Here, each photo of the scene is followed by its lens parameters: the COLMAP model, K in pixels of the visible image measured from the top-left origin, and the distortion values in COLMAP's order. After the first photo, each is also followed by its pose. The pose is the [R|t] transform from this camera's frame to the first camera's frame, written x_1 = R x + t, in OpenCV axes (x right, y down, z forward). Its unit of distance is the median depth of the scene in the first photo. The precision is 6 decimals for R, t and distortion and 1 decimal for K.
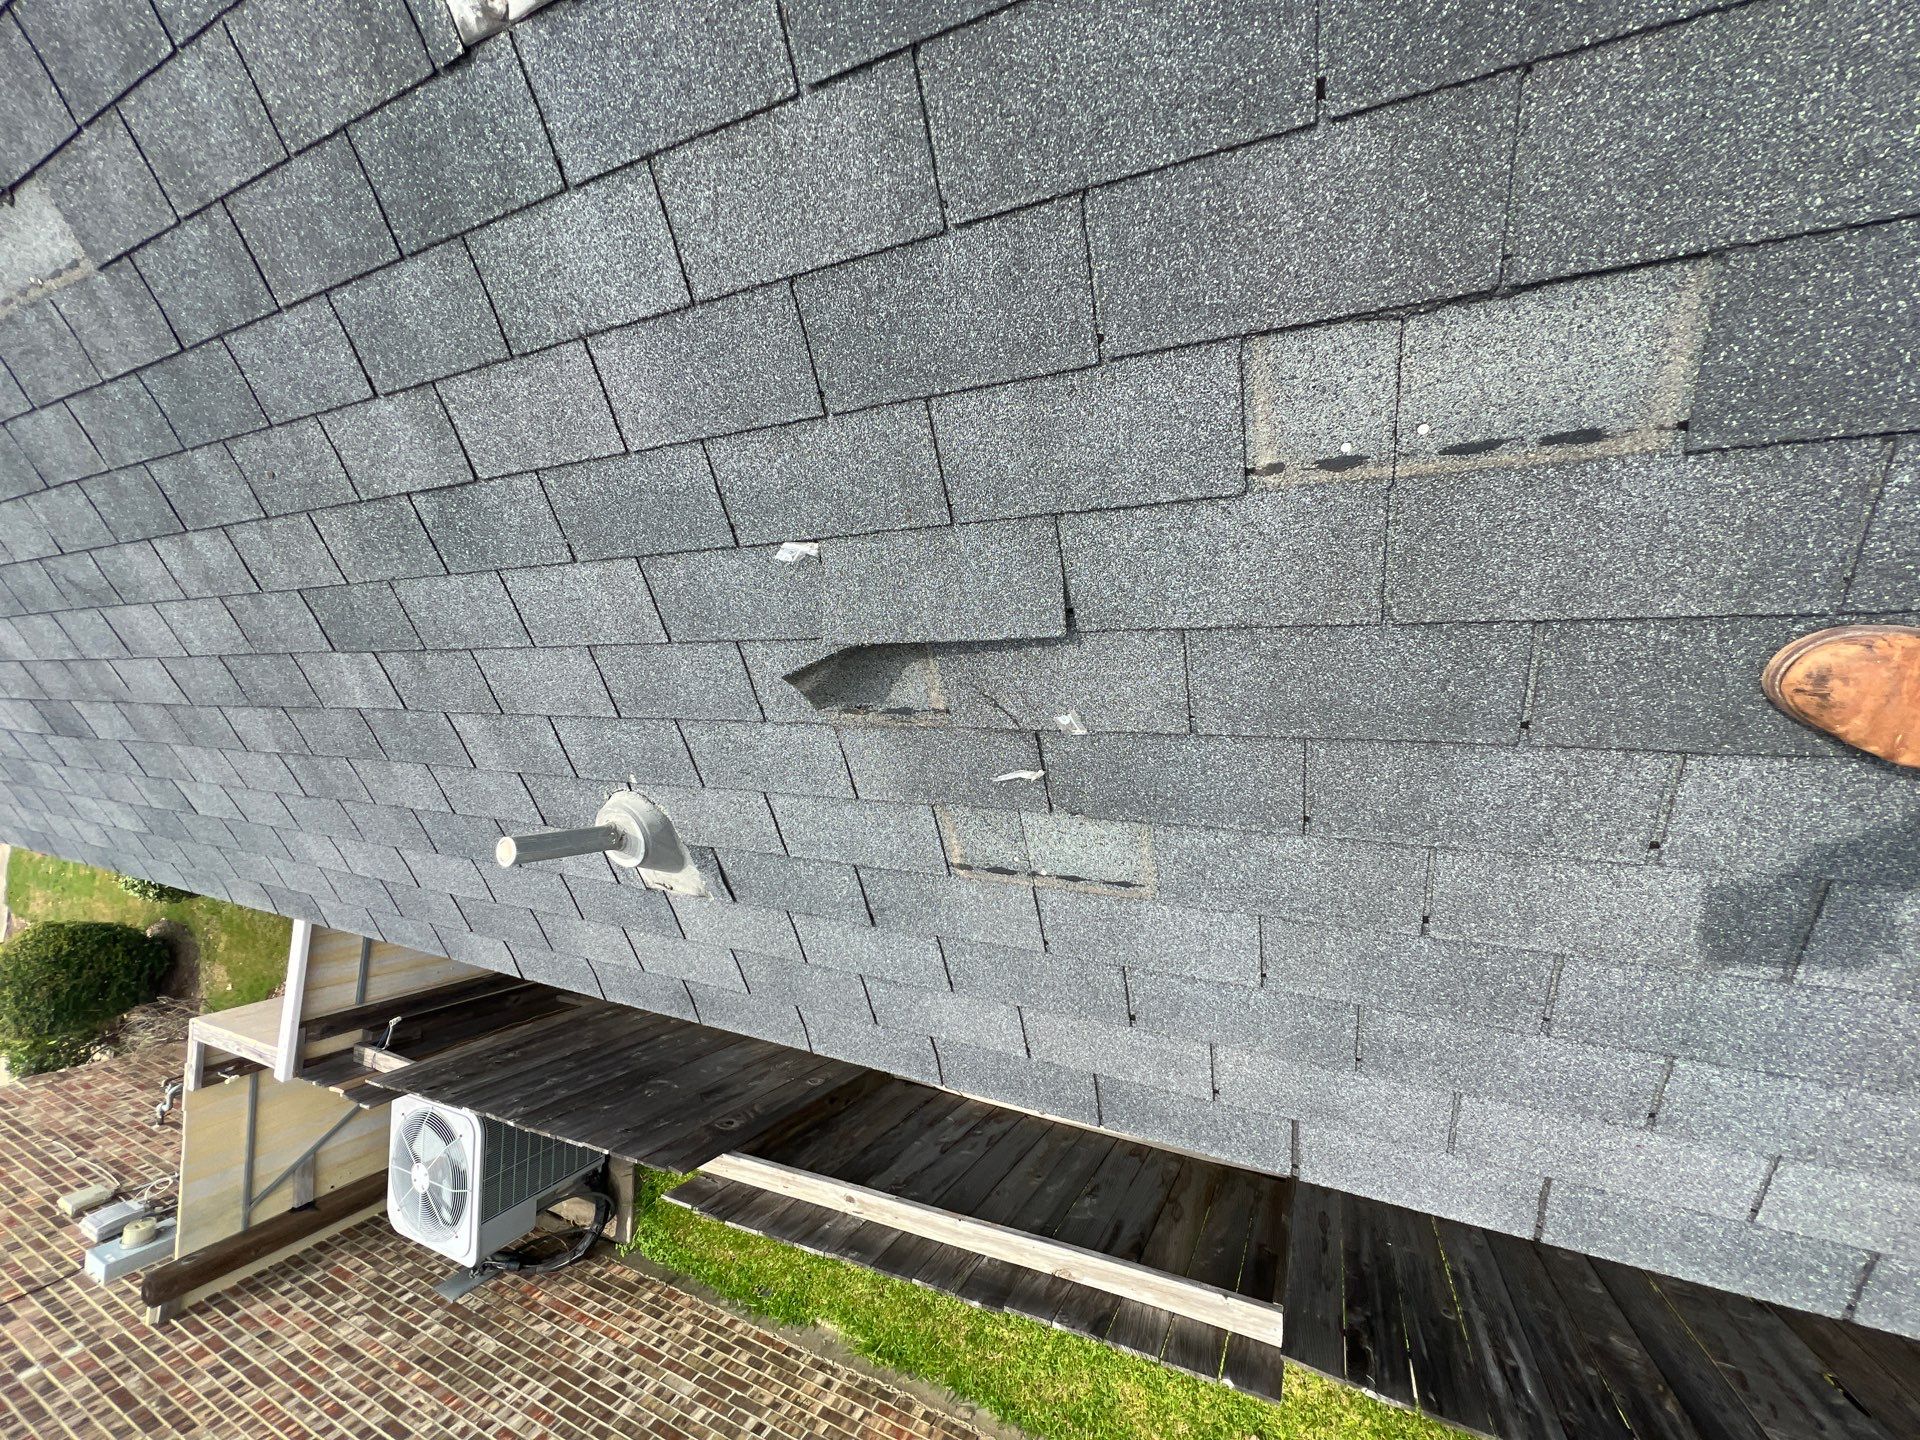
lens RADIAL K [[769.4, 0, 956.3], [0, 769.4, 716.6], [0, 0, 1]] dist [-0.002668, 0.000343]
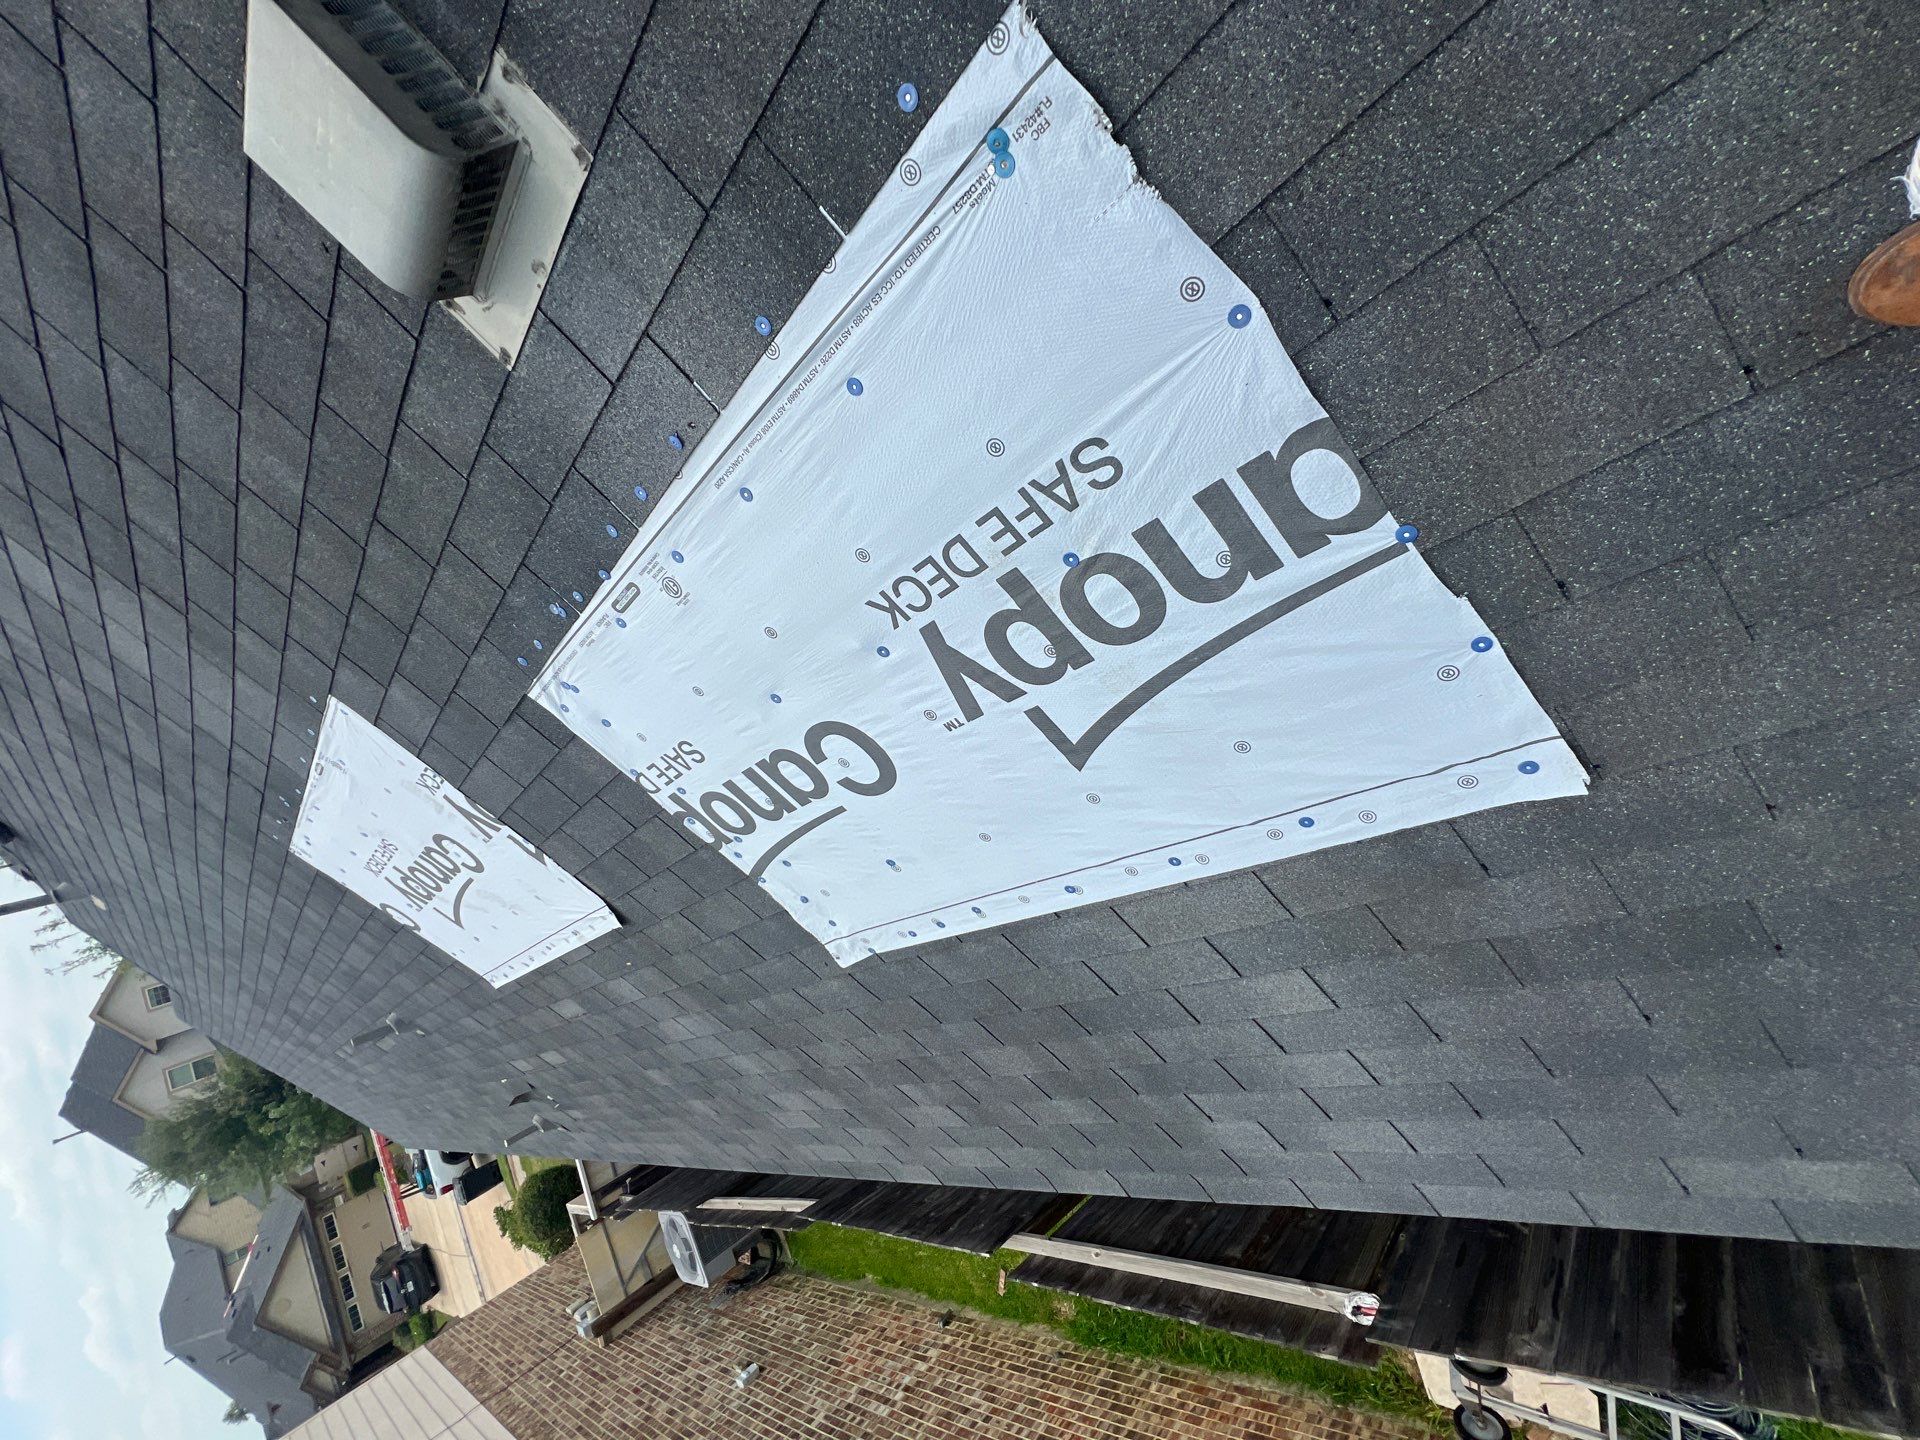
lens RADIAL K [[769.4, 0, 959.2], [0, 769.4, 721.7], [0, 0, 1]] dist [-0.002668, 0.000343]
pose [[0.855310, -0.434546, -0.282160, 1.701229], [0.421301, 0.900295, -0.109429, -0.182965], [0.301580, -0.025279, 0.953106, -1.020356]]
